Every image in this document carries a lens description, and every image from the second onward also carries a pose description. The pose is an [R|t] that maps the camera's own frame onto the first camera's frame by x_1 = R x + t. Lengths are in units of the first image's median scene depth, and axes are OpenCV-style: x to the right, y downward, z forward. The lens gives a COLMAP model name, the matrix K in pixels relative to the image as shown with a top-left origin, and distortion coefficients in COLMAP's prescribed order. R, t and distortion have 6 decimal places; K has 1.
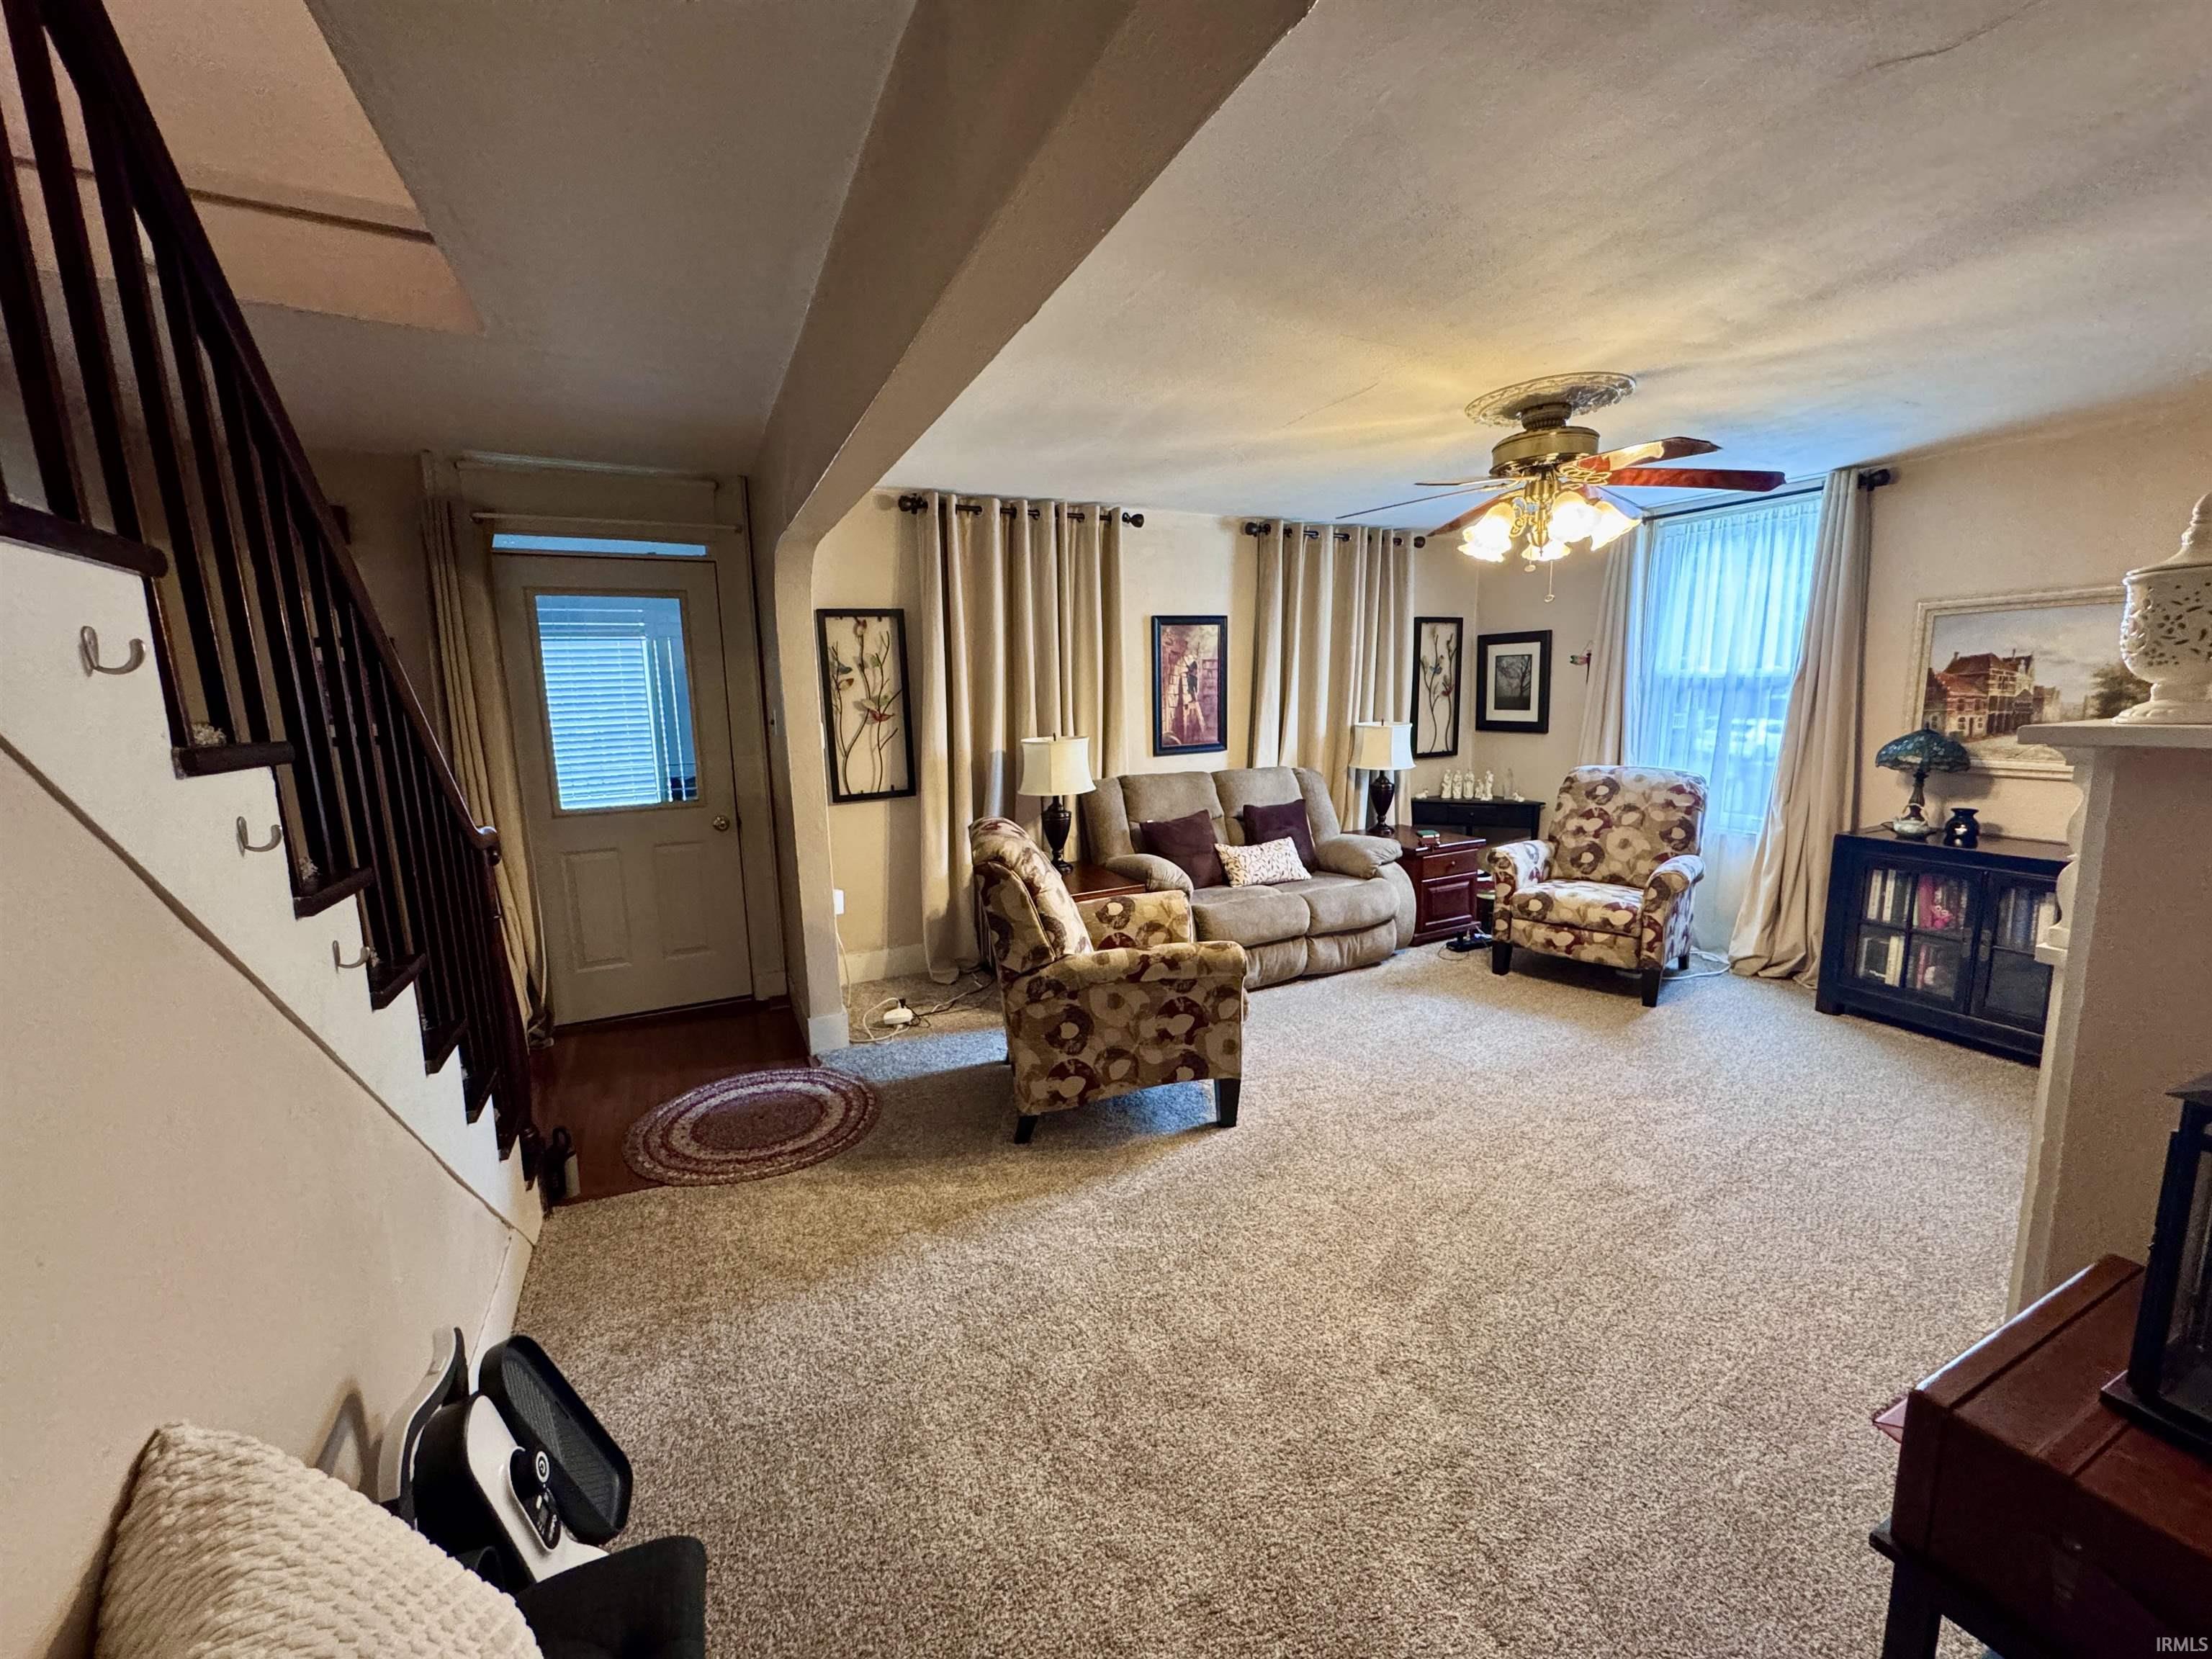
lens RADIAL K [[884.7, 0, 1104.6], [0, 884.7, 827.1], [0, 0, 1]] dist [-0.001221, -0.000290]
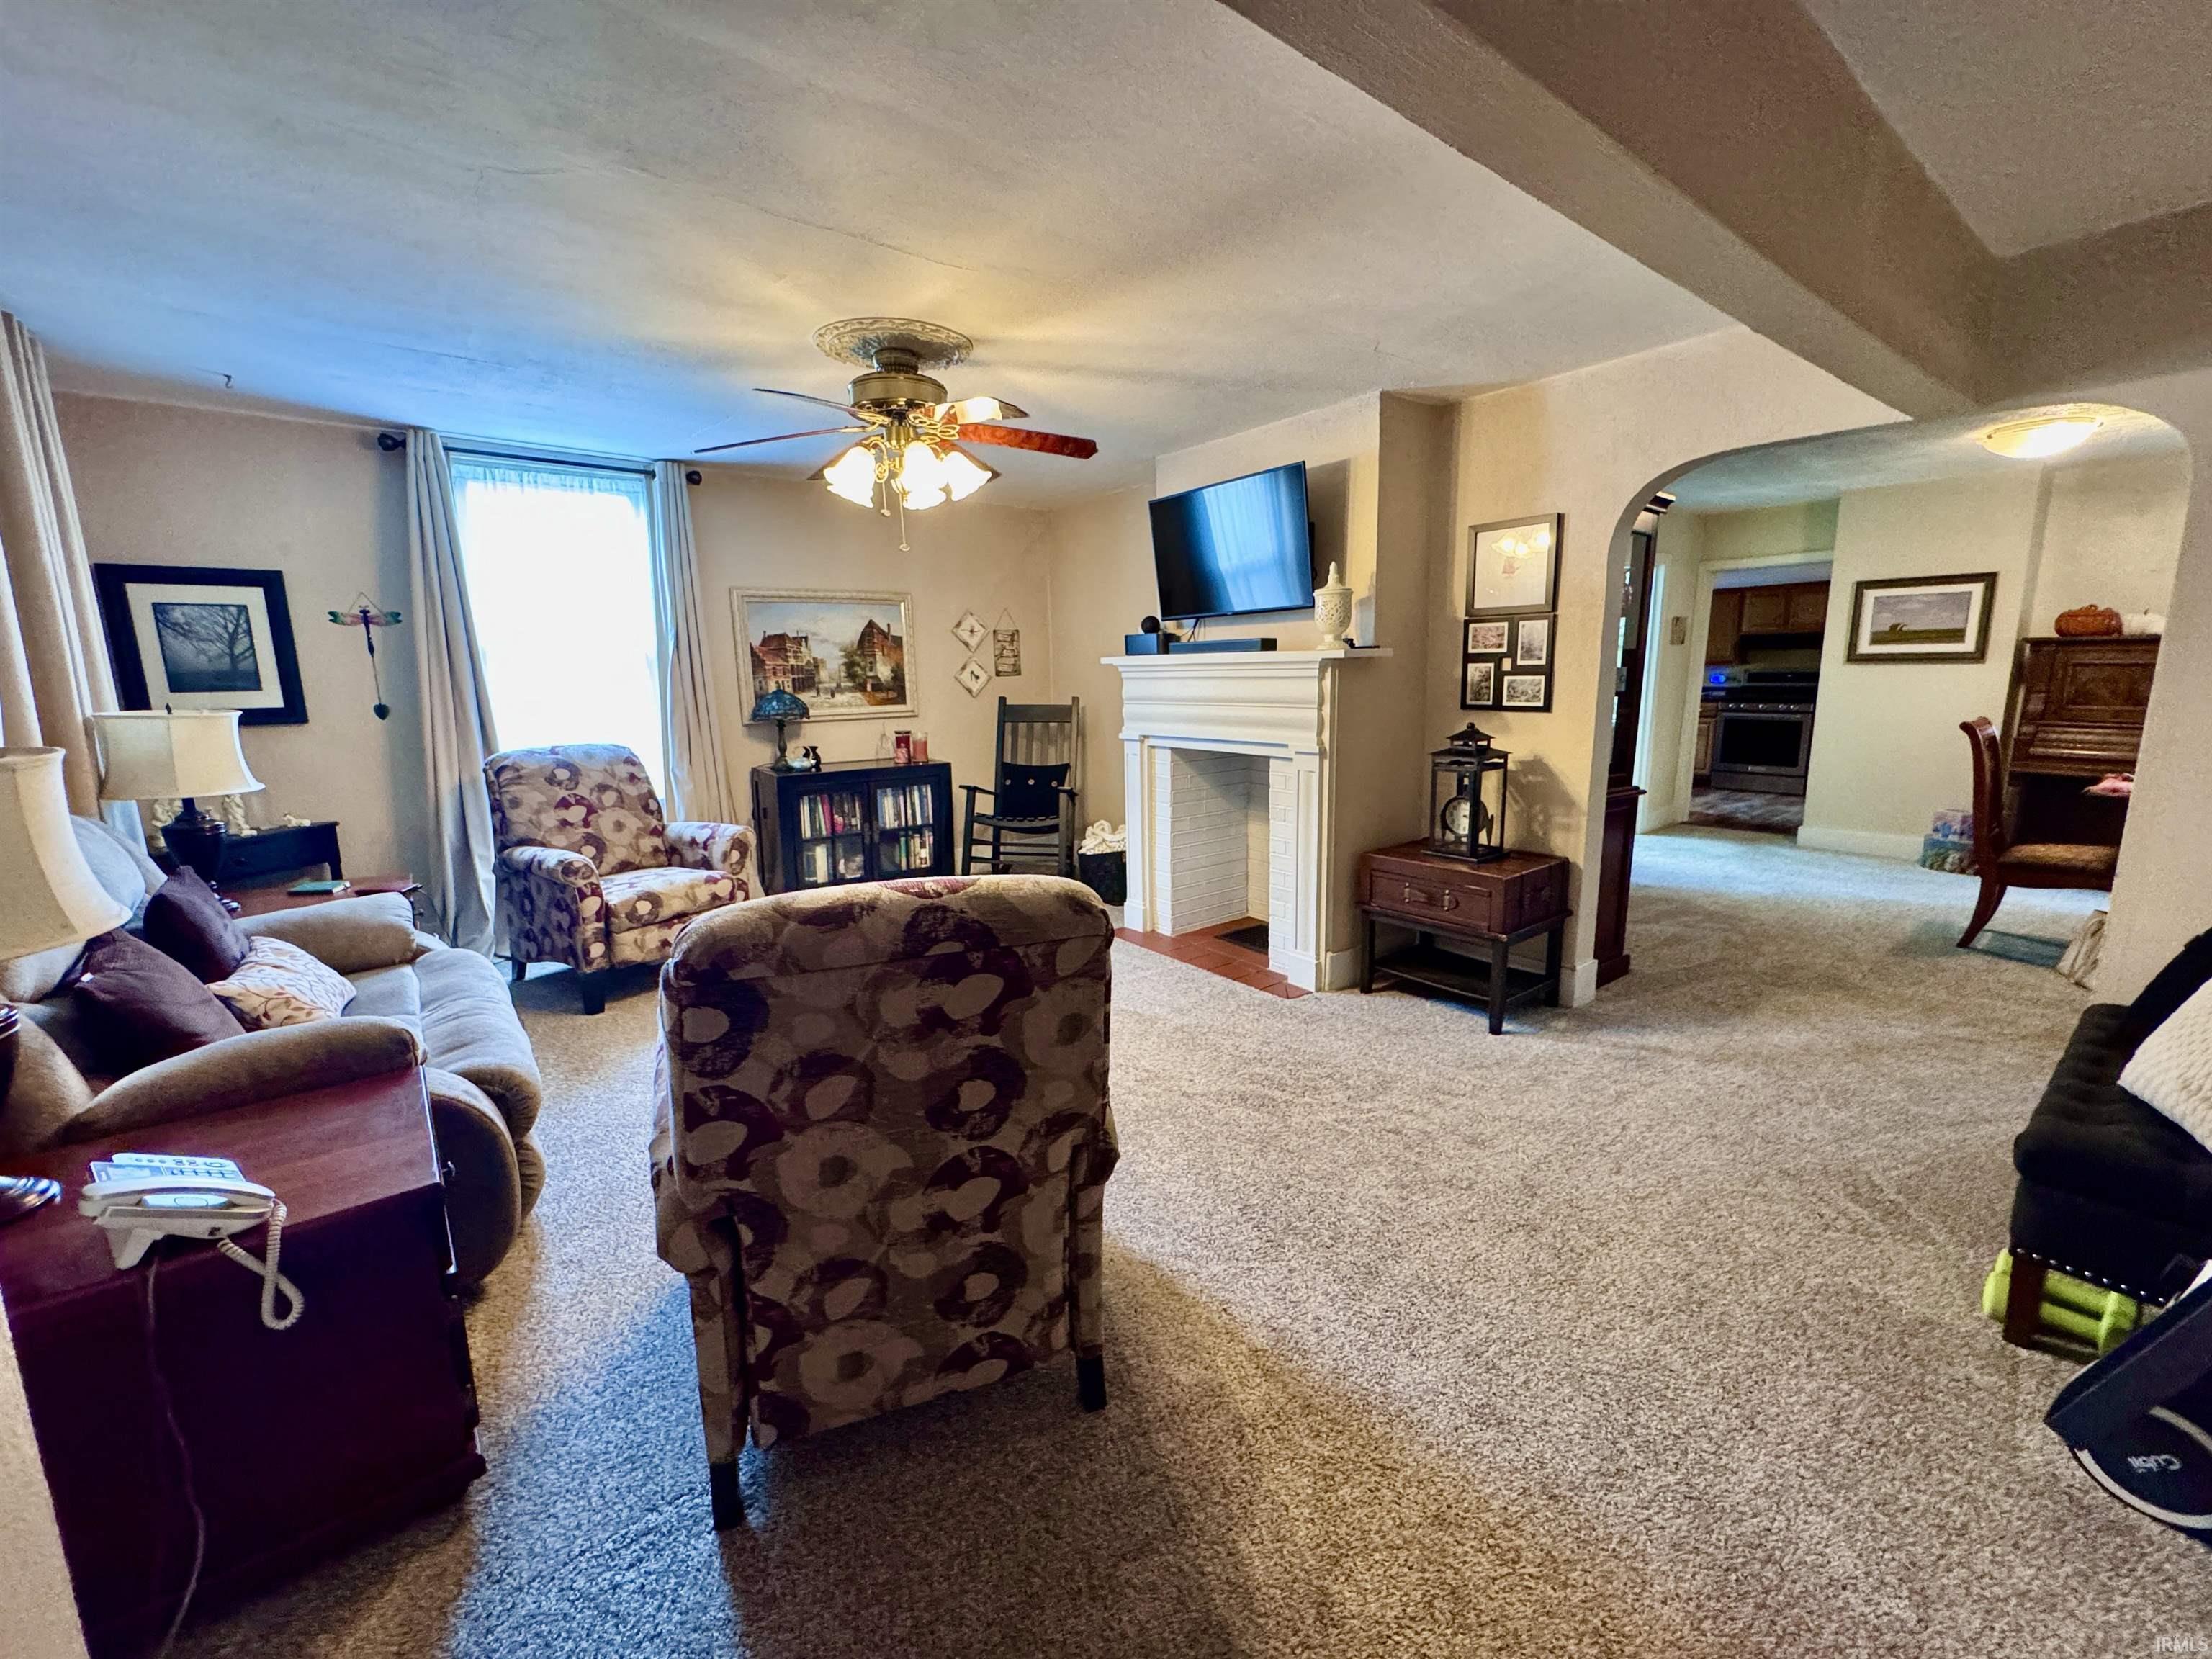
lens RADIAL K [[884.7, 0, 1104.6], [0, 884.7, 827.1], [0, 0, 1]] dist [-0.001221, -0.000290]
pose [[-0.203662, -0.154789, 0.966728, -0.458369], [0.167606, 0.967333, 0.190196, -0.081606], [-0.964588, 0.200765, -0.171066, 0.800445]]
